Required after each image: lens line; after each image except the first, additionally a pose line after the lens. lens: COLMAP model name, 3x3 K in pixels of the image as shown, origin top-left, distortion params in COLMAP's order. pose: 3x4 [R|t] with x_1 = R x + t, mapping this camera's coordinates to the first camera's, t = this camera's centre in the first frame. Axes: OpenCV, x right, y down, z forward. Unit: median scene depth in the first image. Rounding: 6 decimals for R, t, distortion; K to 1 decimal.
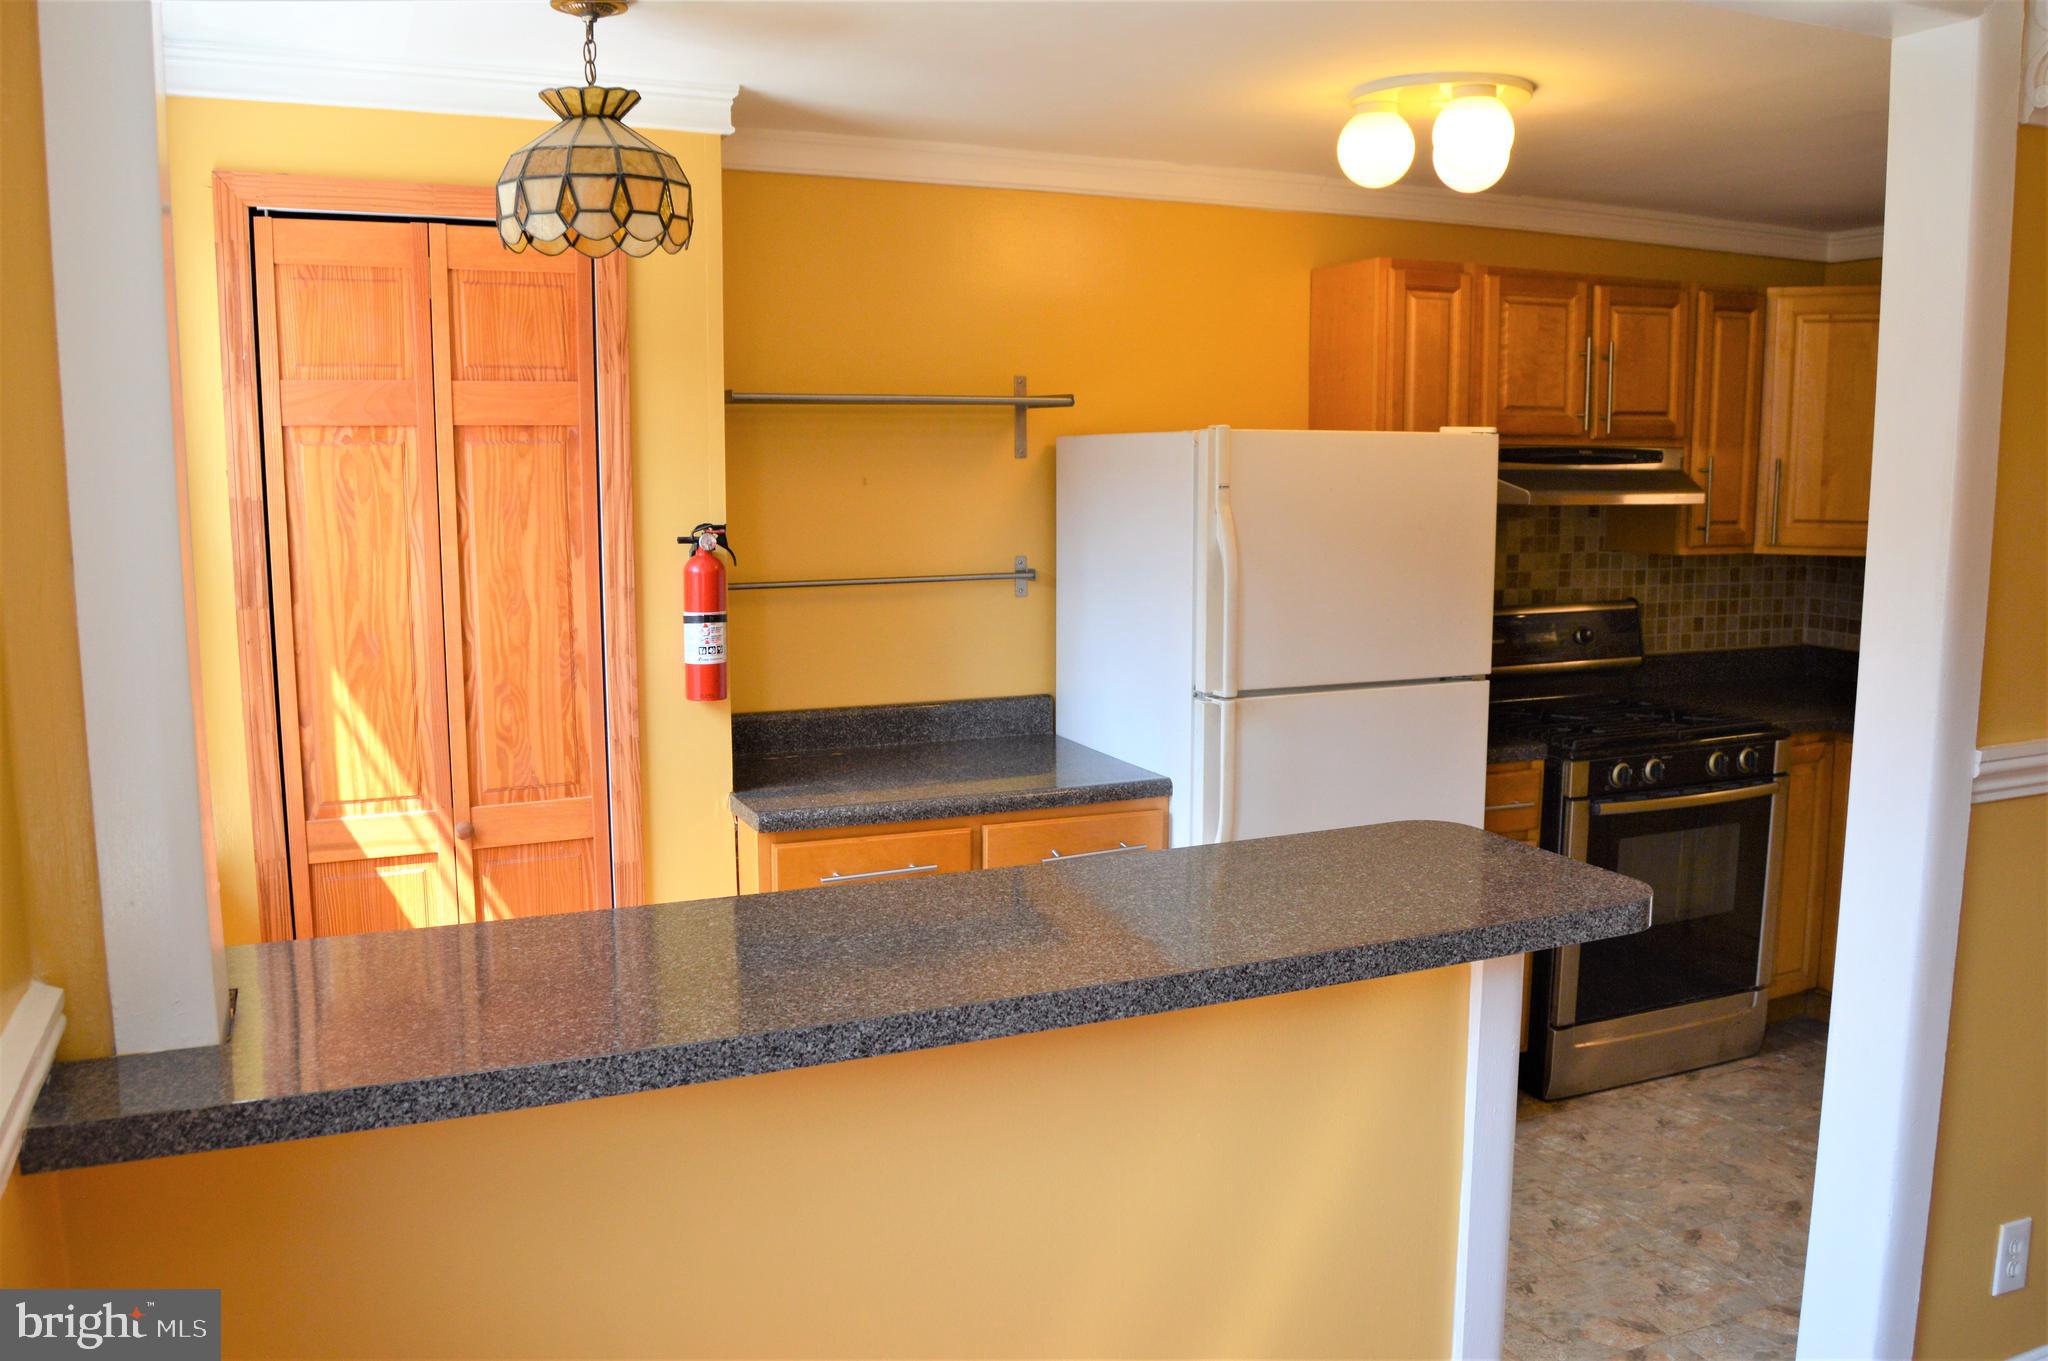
lens RADIAL K [[1627.7, 0, 1036.3], [0, 1627.7, 683.6], [0, 0, 1]] dist [-0.091014, 0.032911]
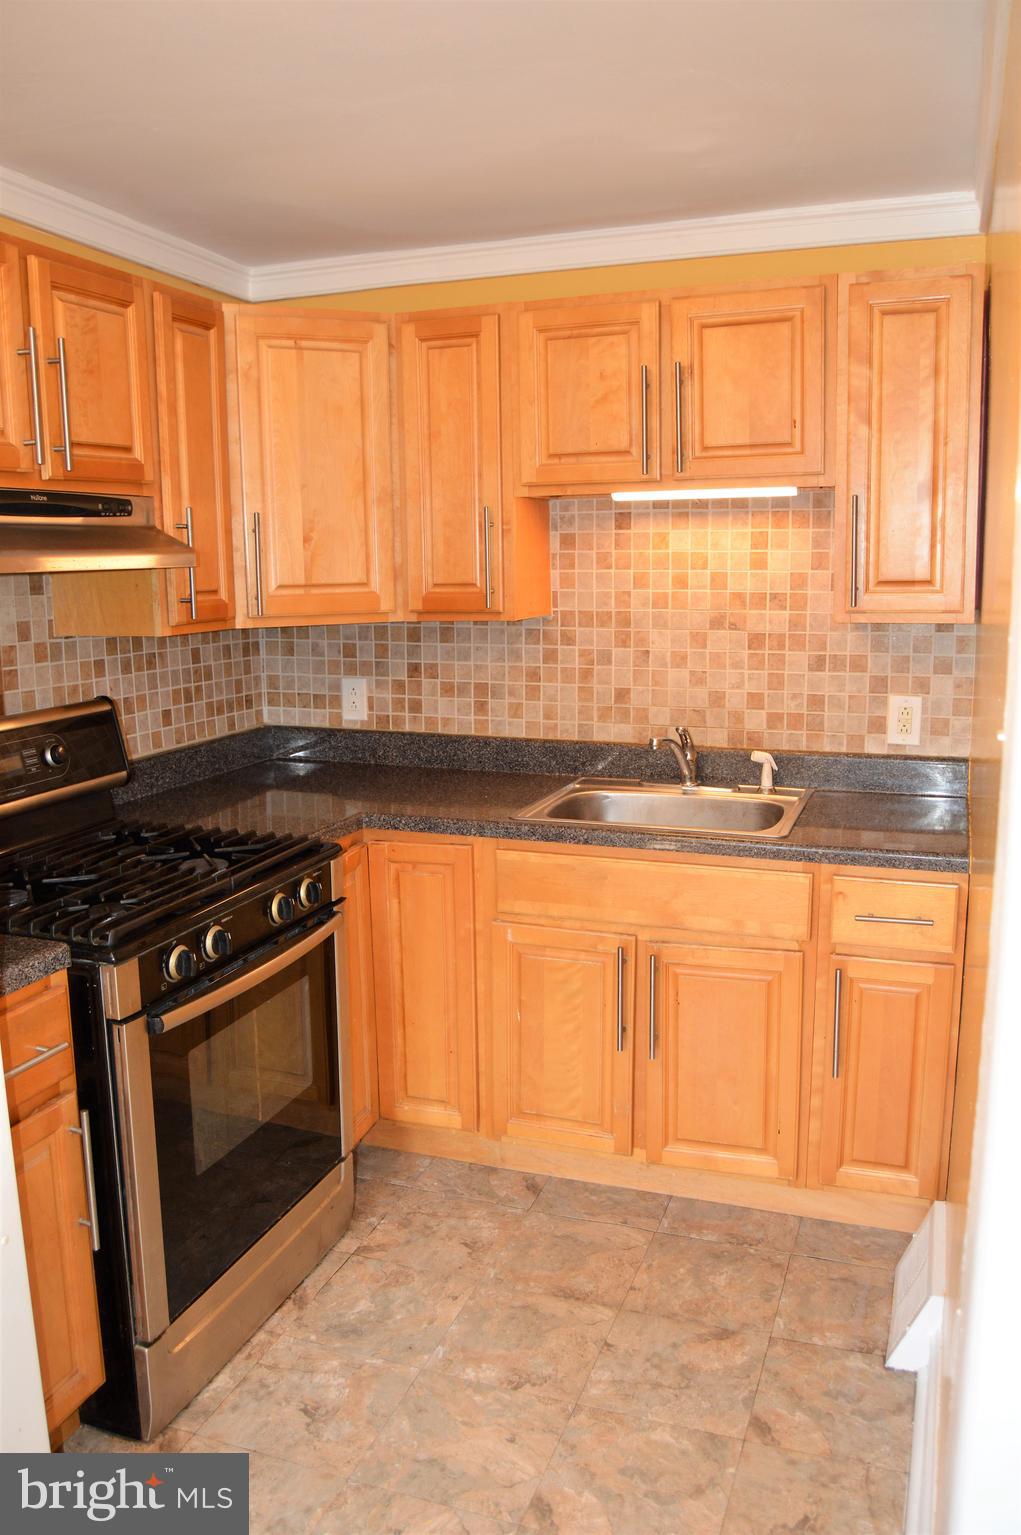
lens RADIAL K [[1220.0, 0, 511.5], [0, 1220.0, 773.9], [0, 0, 1]] dist [-0.091014, 0.032911]
pose [[0.699174, -0.137158, 0.701672, 0.109681], [0.115021, 0.990221, 0.078951, -0.045429], [-0.705639, 0.025506, 0.708112, 0.518005]]
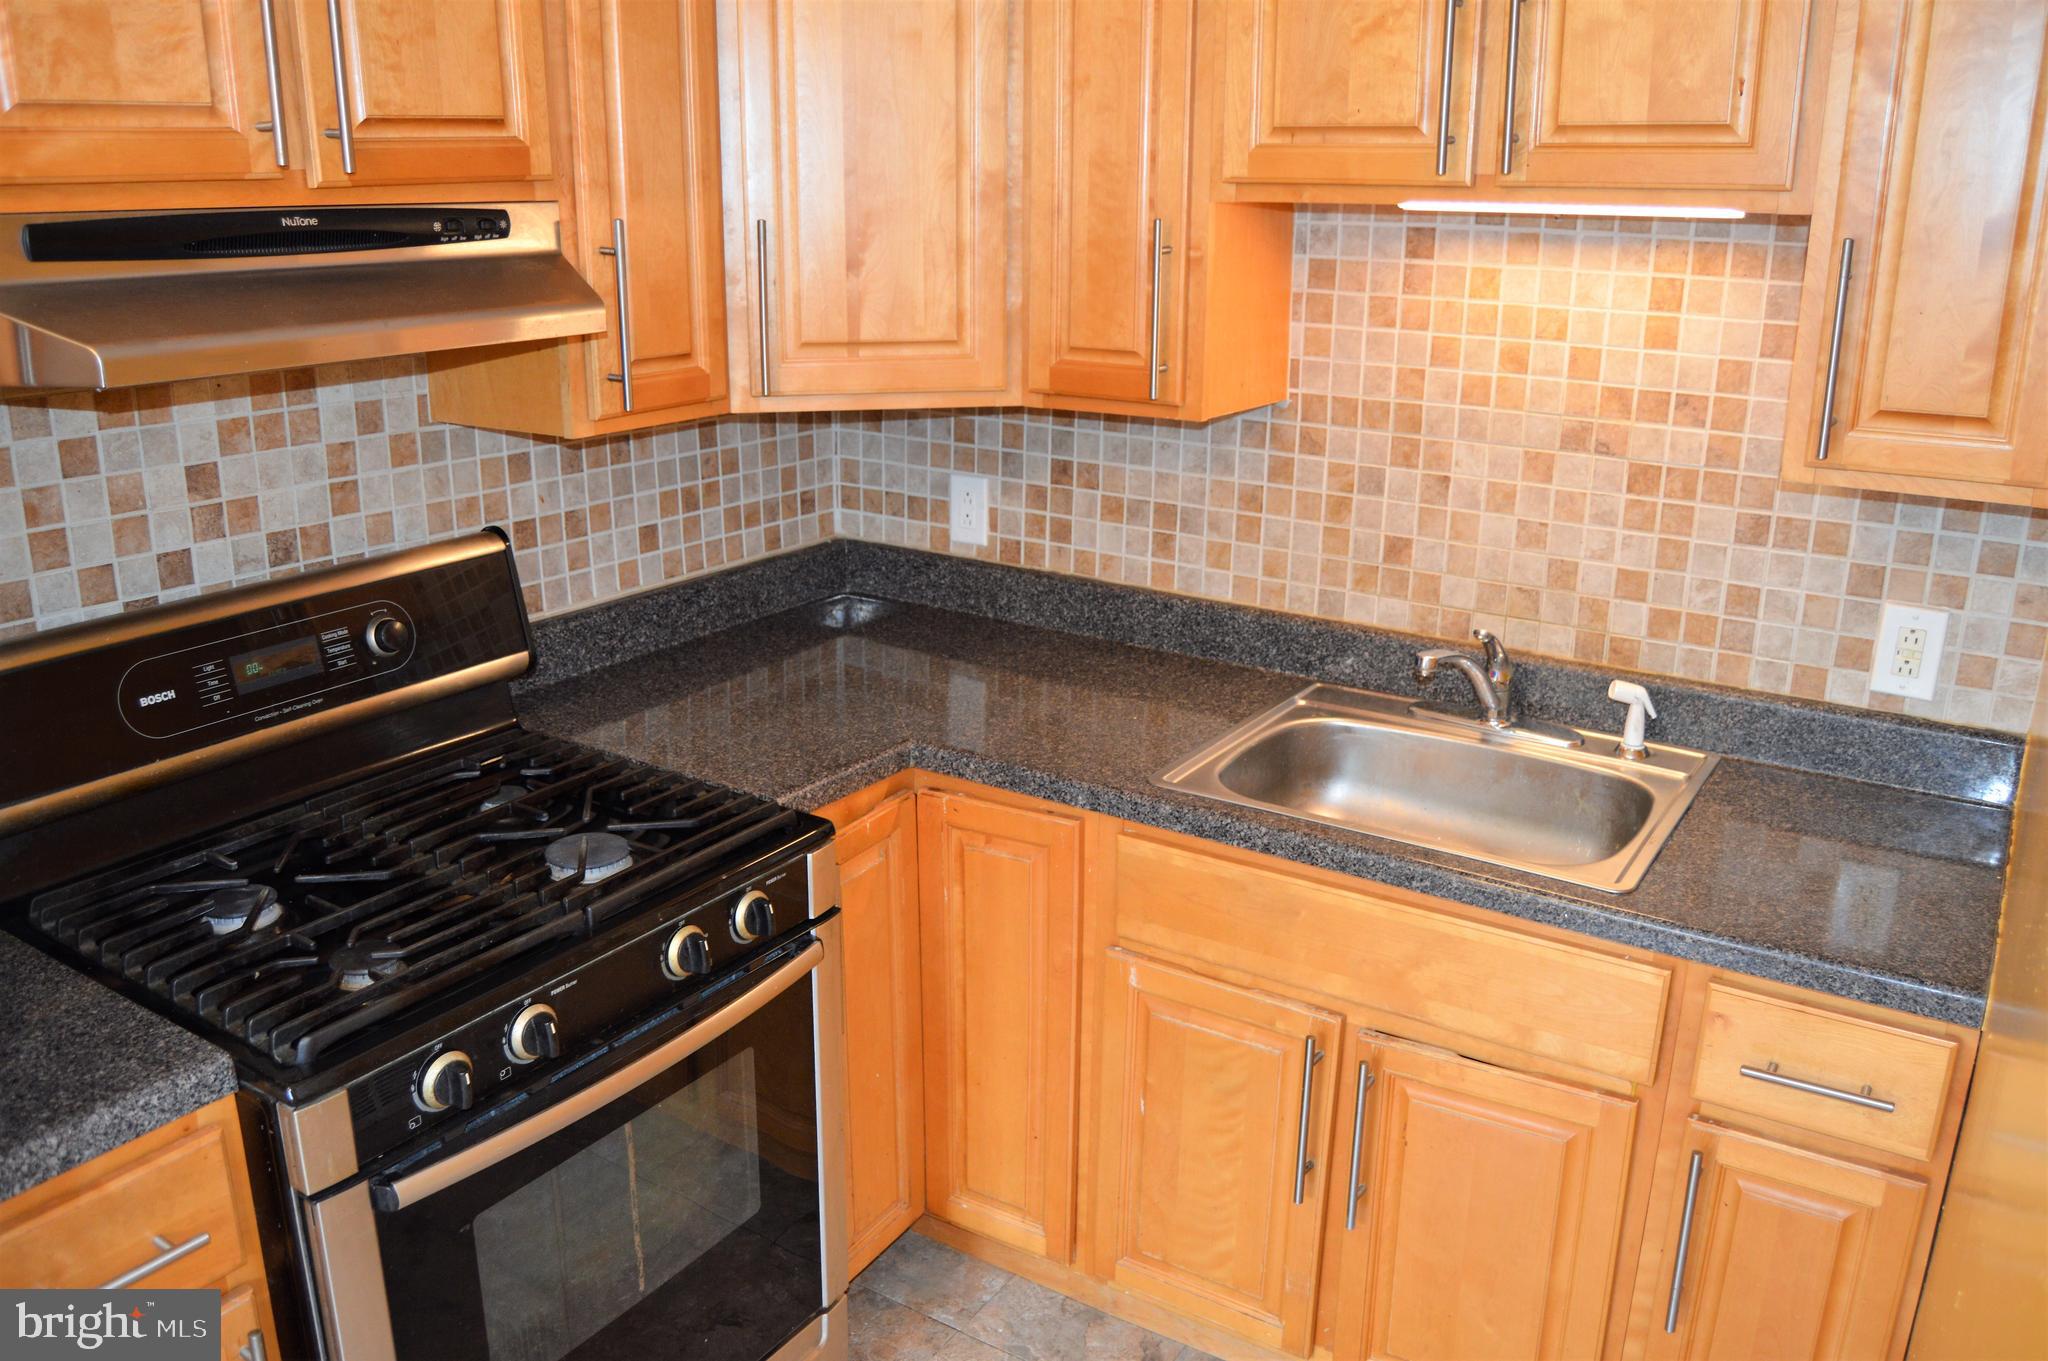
lens RADIAL K [[1627.7, 0, 1031.3], [0, 1627.7, 692.7], [0, 0, 1]] dist [-0.091014, 0.032911]
pose [[0.839376, -0.158928, 0.519798, 0.285768], [0.068604, 0.979628, 0.188737, -0.096508], [-0.539205, -0.122761, 0.833180, 0.590353]]
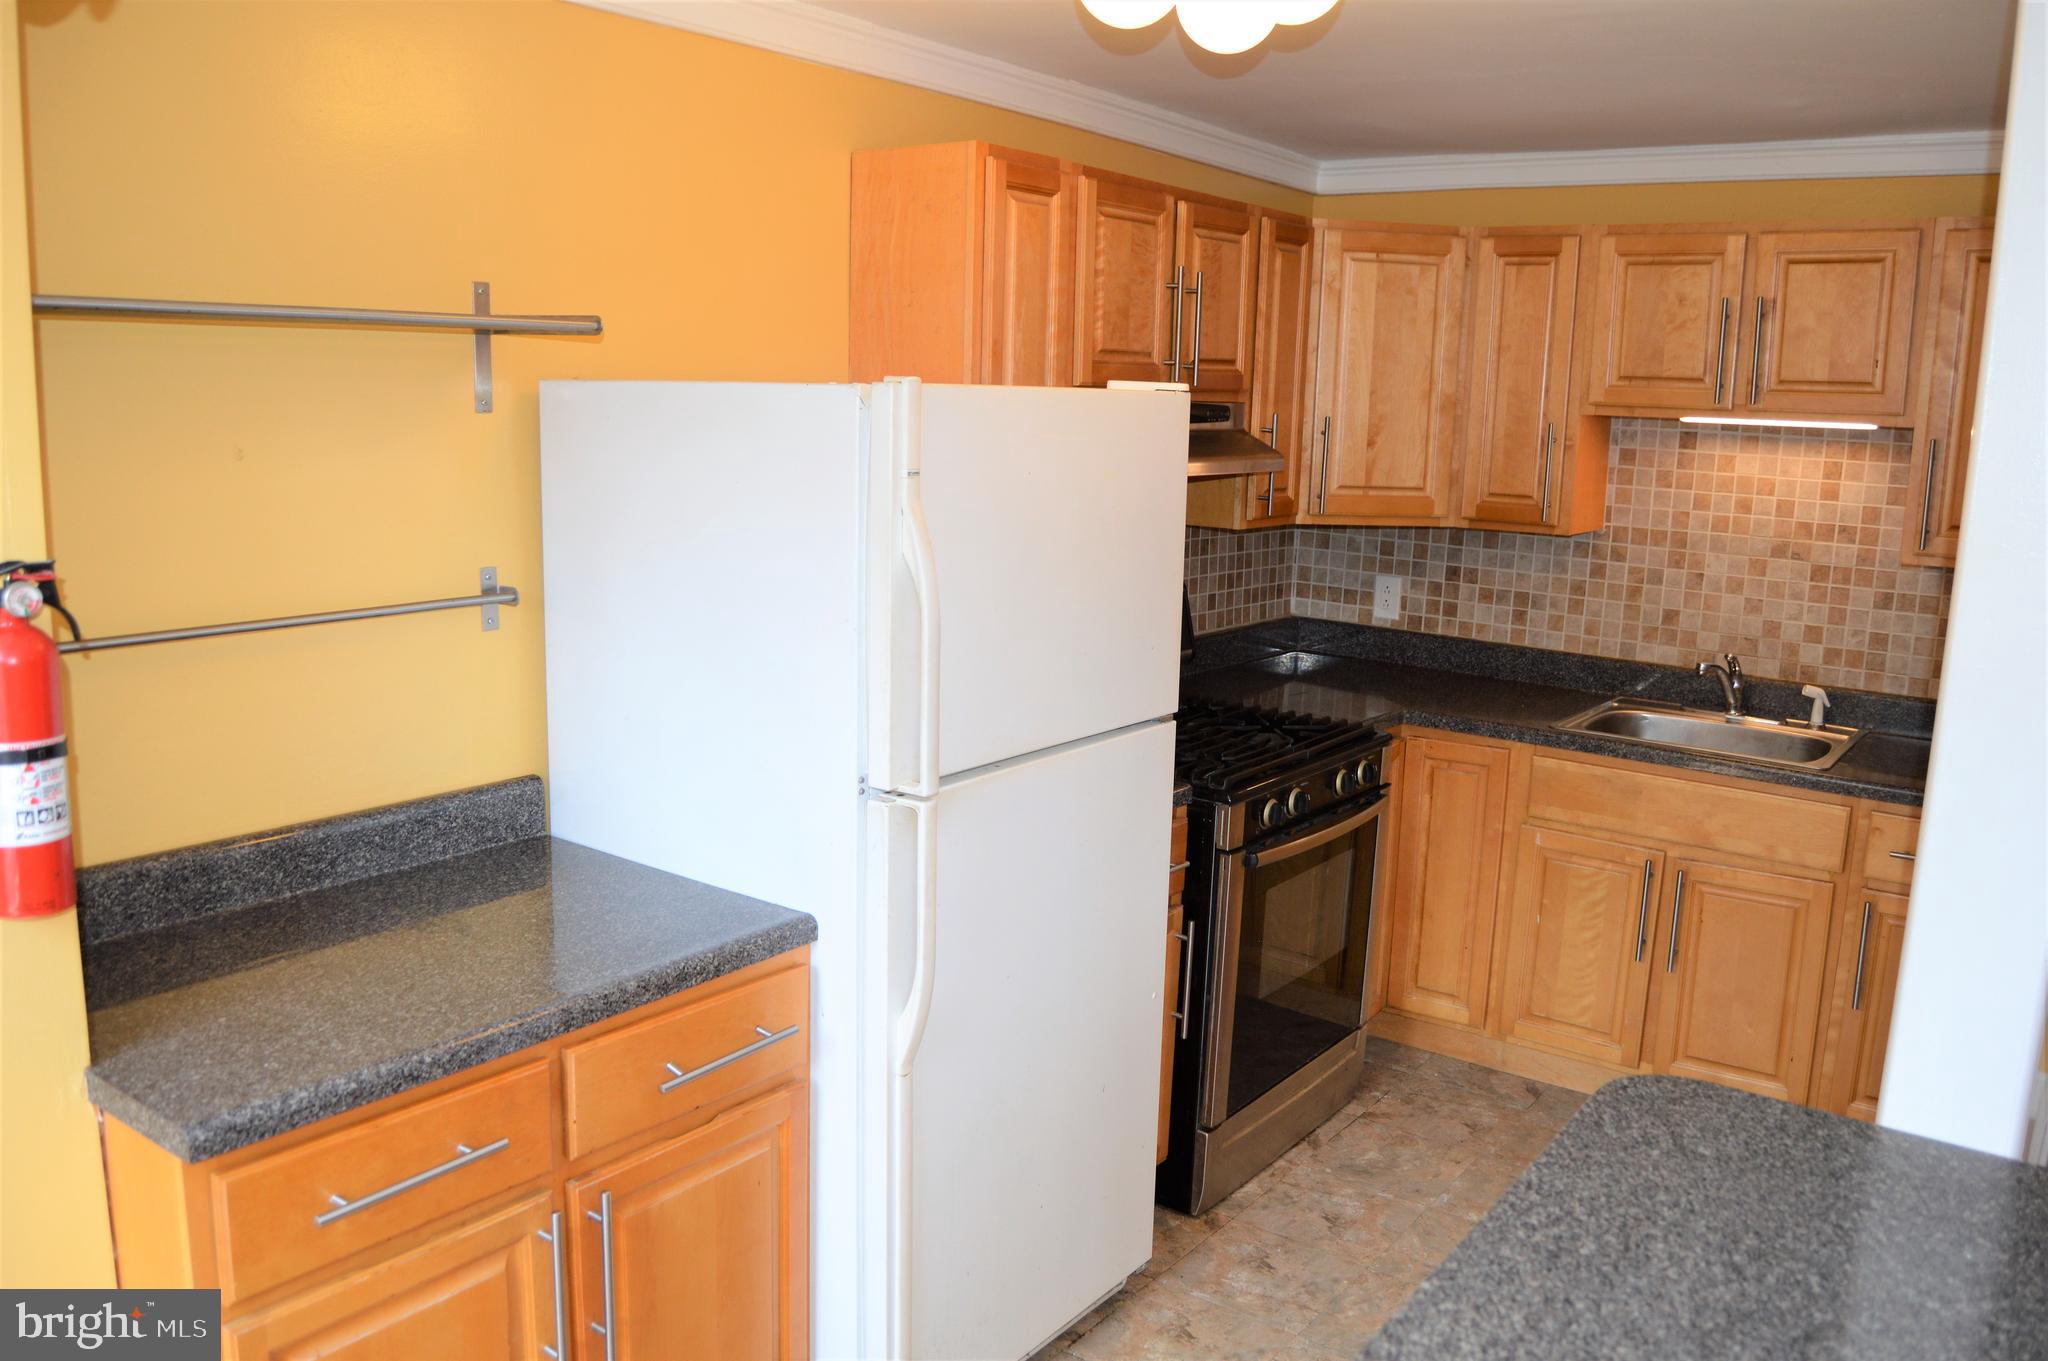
lens RADIAL K [[1627.7, 0, 1034.3], [0, 1627.7, 690.9], [0, 0, 1]] dist [-0.091014, 0.032911]
pose [[0.868870, -0.067469, 0.490421, -0.133857], [0.040805, 0.997059, 0.064874, -0.061095], [-0.493356, -0.036355, 0.869067, 0.336539]]
